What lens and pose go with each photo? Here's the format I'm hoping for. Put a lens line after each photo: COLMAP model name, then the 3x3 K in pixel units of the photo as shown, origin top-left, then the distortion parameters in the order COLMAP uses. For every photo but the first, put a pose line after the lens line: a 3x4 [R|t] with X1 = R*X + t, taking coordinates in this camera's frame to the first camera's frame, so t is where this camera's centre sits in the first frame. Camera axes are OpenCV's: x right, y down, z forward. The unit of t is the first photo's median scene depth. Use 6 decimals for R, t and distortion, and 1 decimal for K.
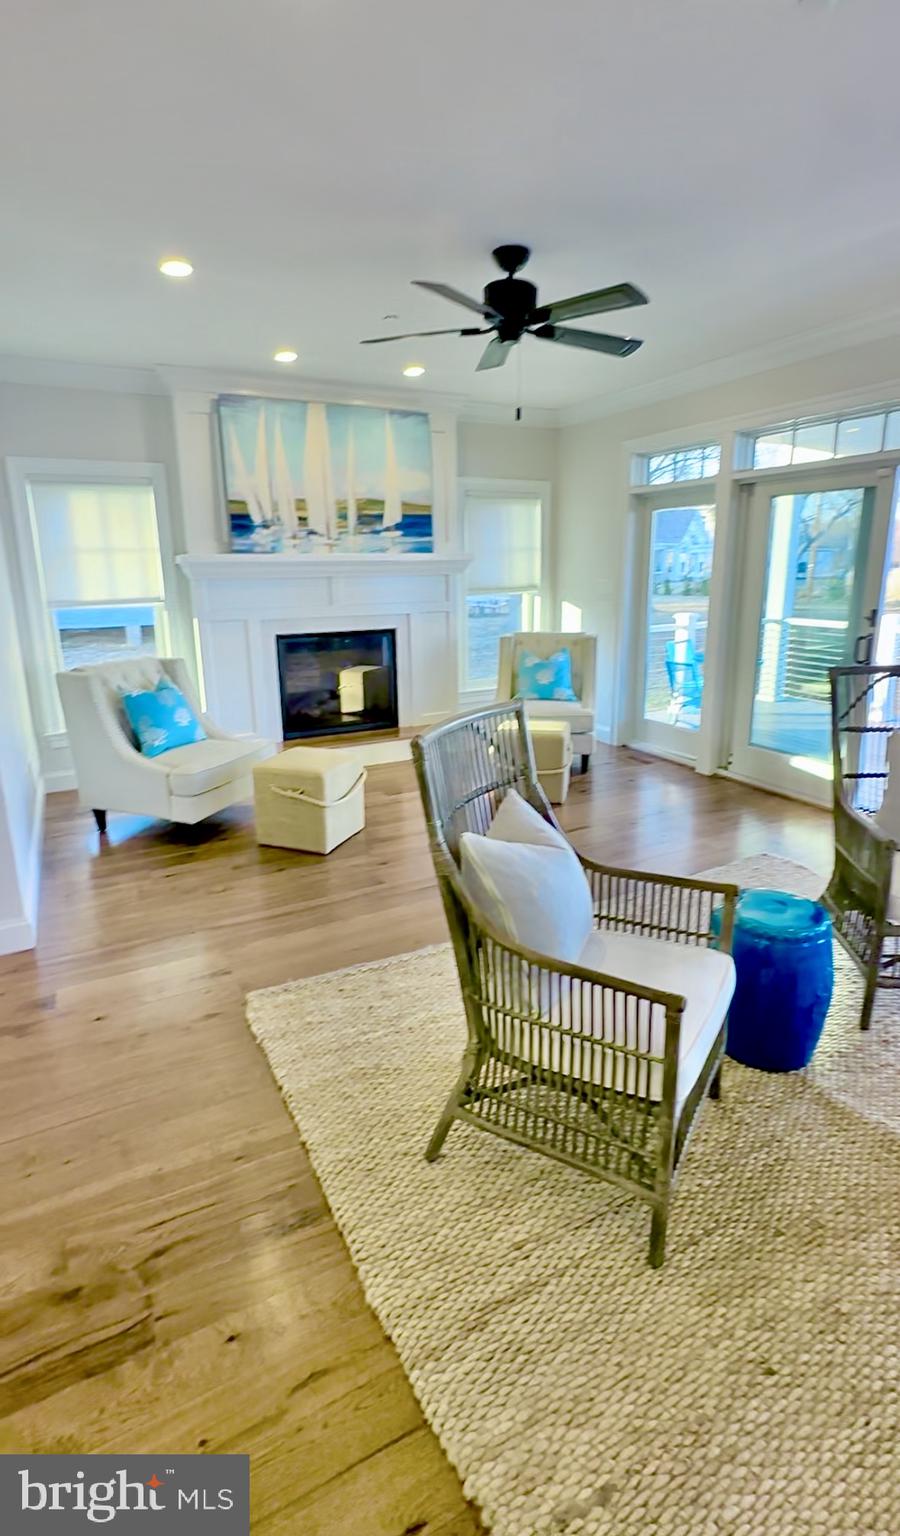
lens RADIAL K [[716.4, 0, 447.1], [0, 716.4, 746.4], [0, 0, 1]] dist [0.001553, 0.000352]
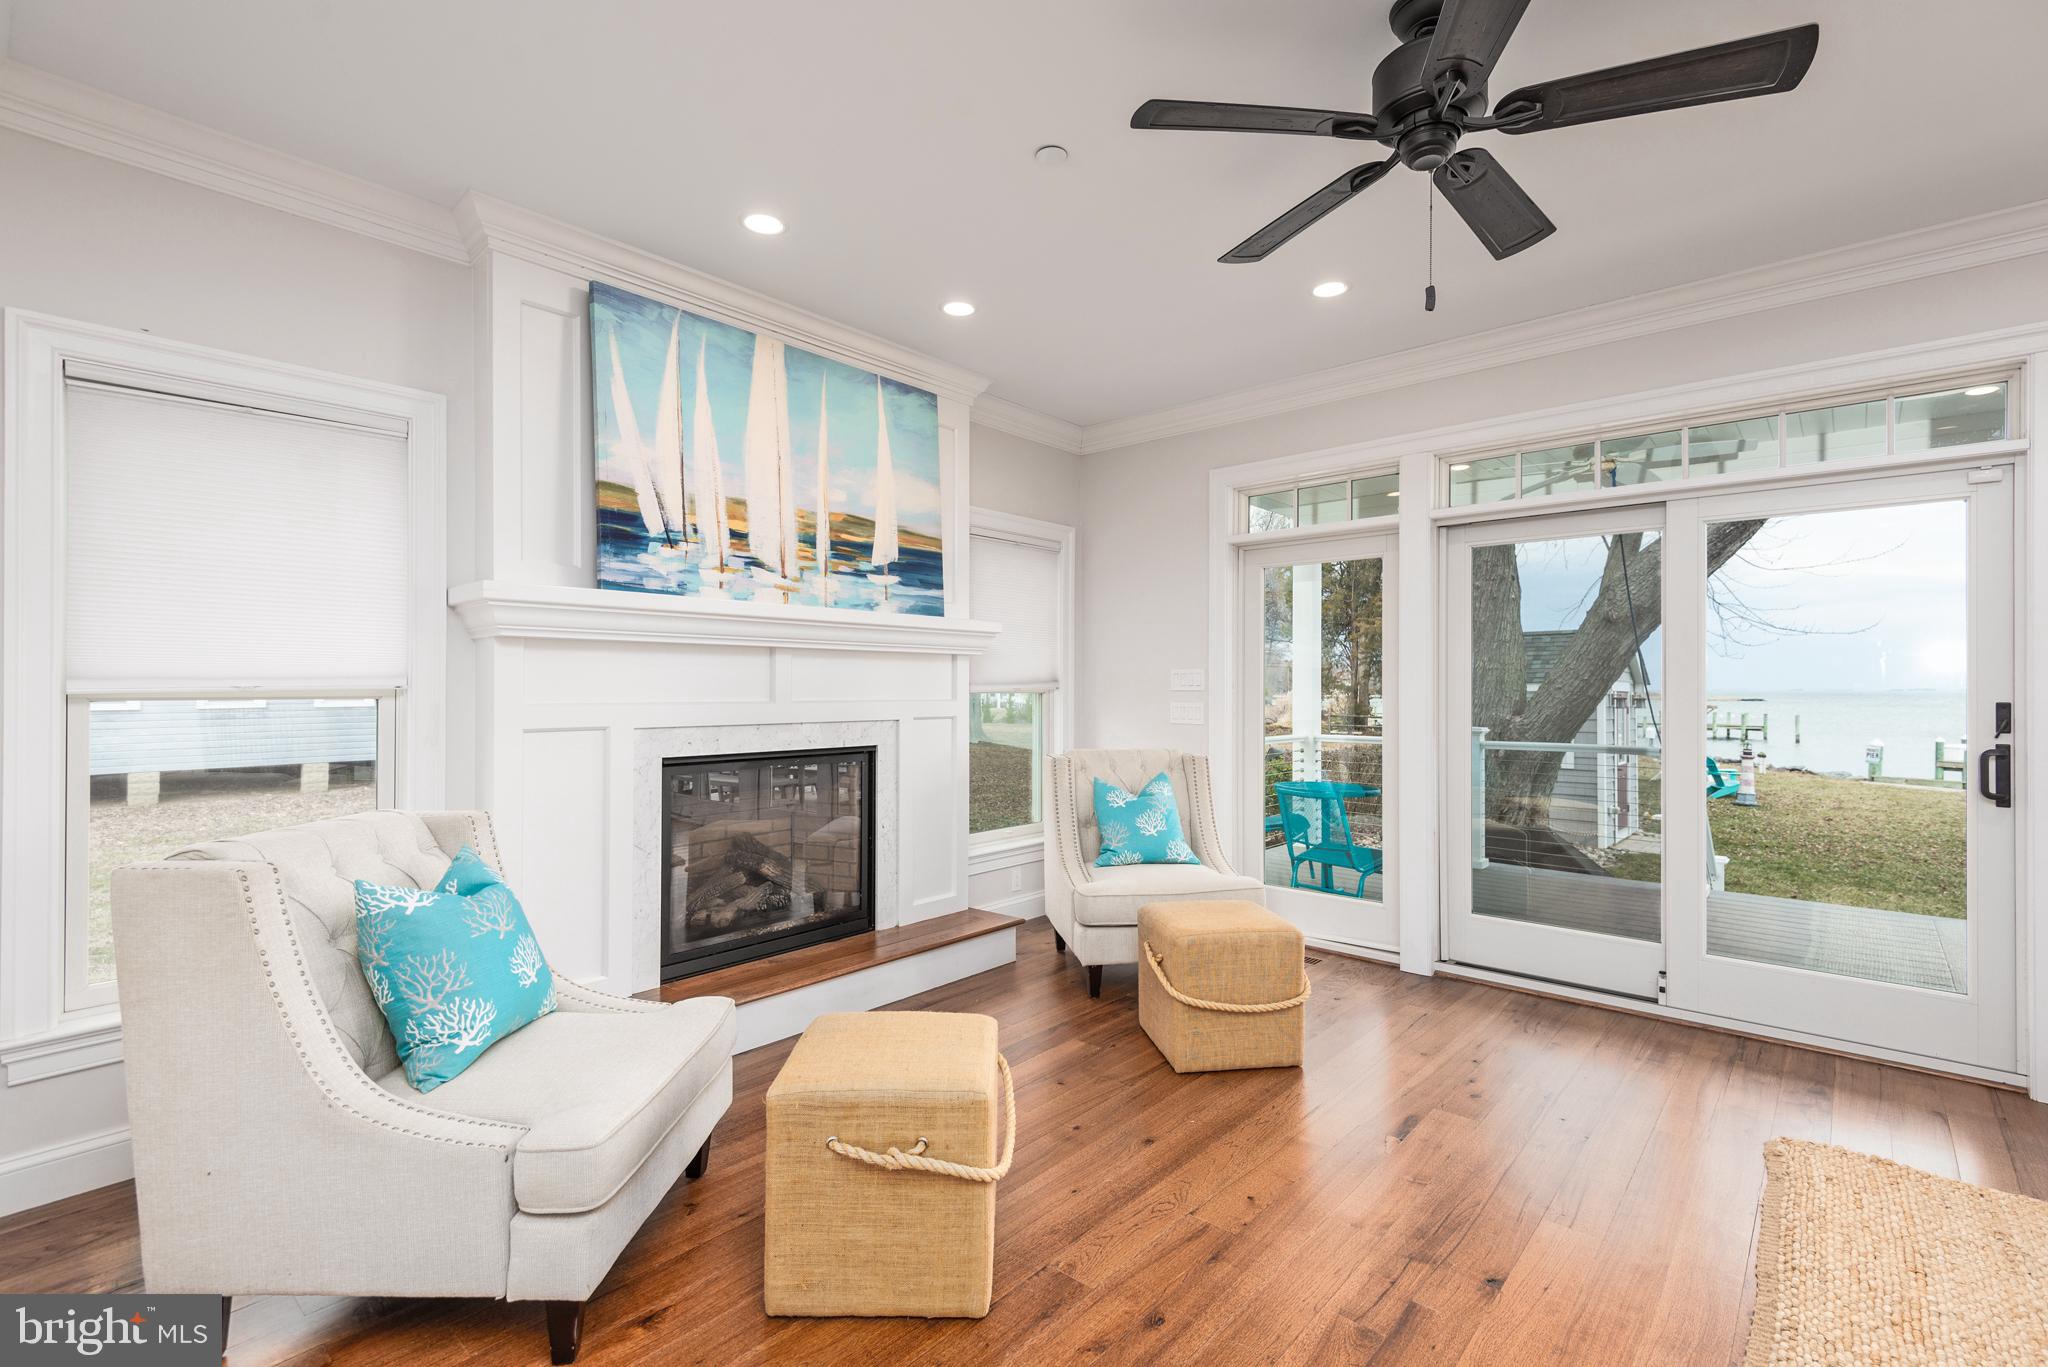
lens RADIAL K [[916.1, 0, 1024.0], [0, 916.1, 683.5], [0, 0, 1]] dist [0.041776, -0.023856]
pose [[0.933383, 0.015516, 0.358546, -0.240270], [0.075533, 0.968194, -0.238528, -0.038566], [-0.350843, 0.249720, 0.902524, 0.344430]]
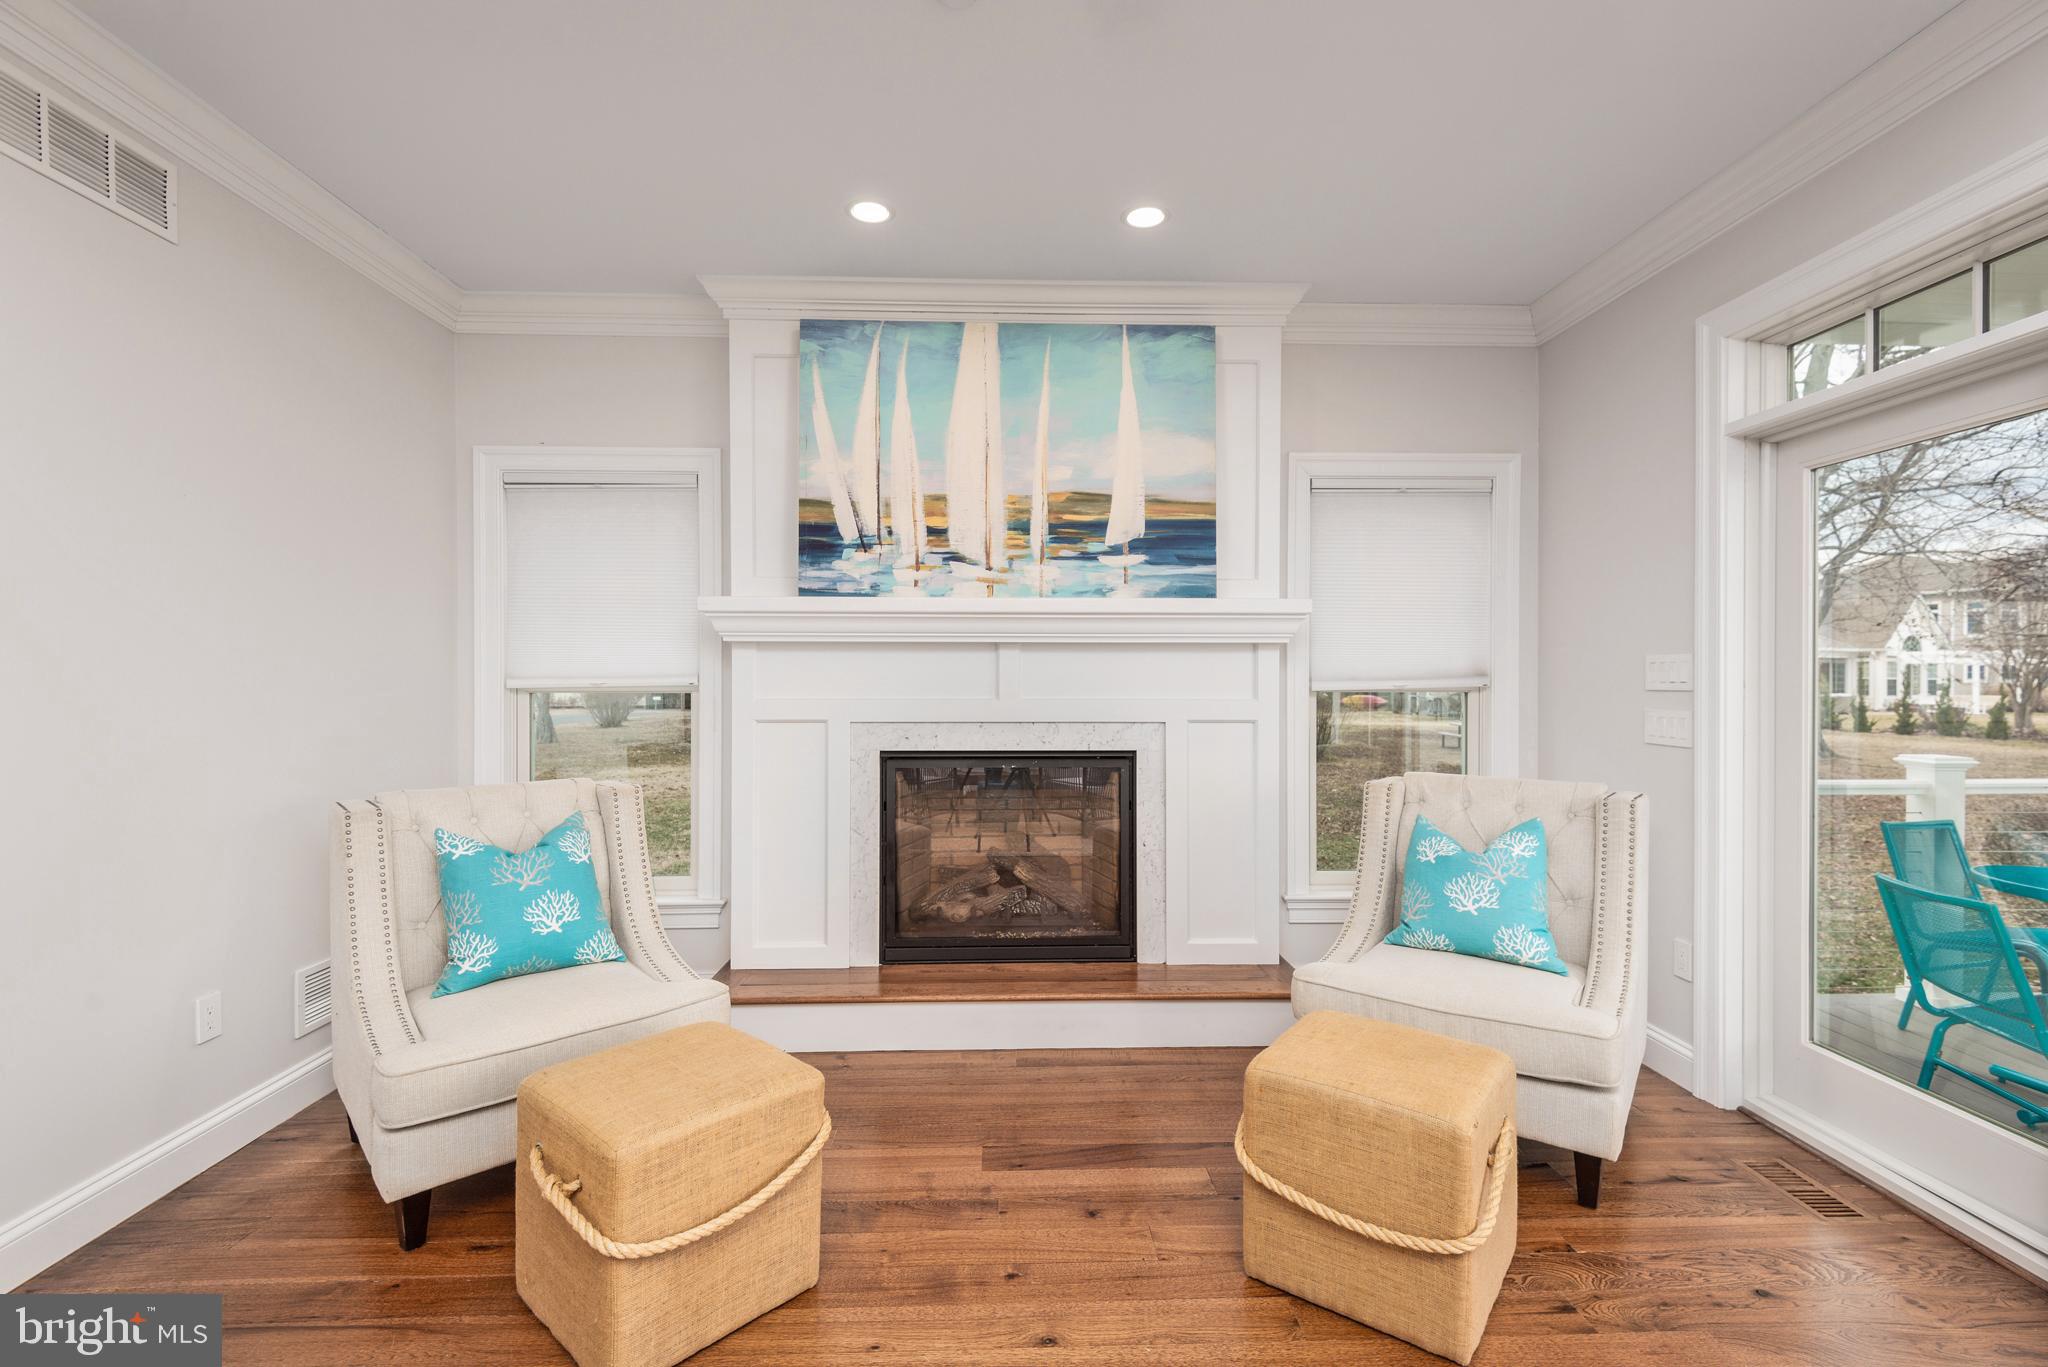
lens RADIAL K [[916.1, 0, 1024.0], [0, 916.1, 683.5], [0, 0, 1]] dist [0.041776, -0.023856]
pose [[0.904710, 0.014934, -0.425767, 0.133693], [-0.116712, 0.969840, -0.213983, -0.075907], [0.409730, 0.243285, 0.879167, 0.460044]]
